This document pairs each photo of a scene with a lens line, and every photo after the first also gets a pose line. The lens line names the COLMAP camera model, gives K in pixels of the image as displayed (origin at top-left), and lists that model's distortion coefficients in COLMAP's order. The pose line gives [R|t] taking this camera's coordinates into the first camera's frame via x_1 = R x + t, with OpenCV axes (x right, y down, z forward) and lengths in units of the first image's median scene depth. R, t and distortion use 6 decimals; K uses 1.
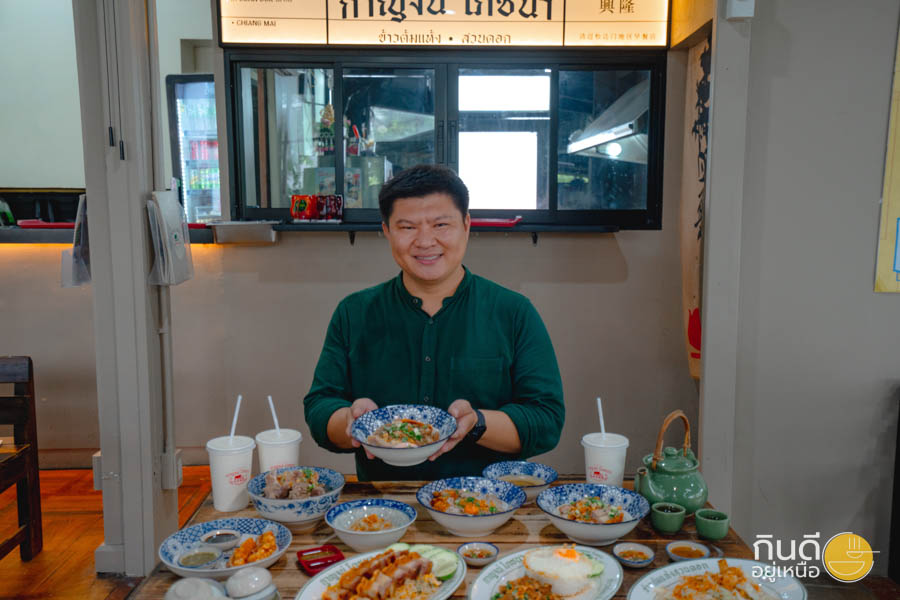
lens RADIAL K [[644.1, 0, 450.0], [0, 644.1, 300.0], [0, 0, 1]] dist [0.031240, 0.000403]
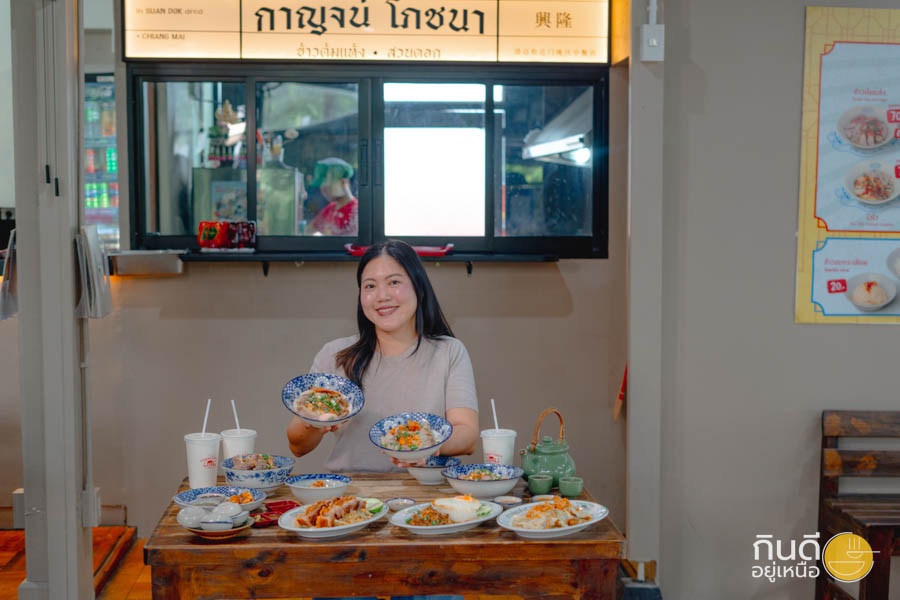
lens RADIAL K [[1366.8, 0, 450.0], [0, 1366.8, 300.0], [0, 0, 1]] dist [-0.064066, -0.057721]
pose [[0.998460, -0.003508, 0.055365, -0.001391], [0.006781, 0.998232, -0.059047, 0.062387], [-0.055060, 0.059332, 0.996719, -0.917540]]
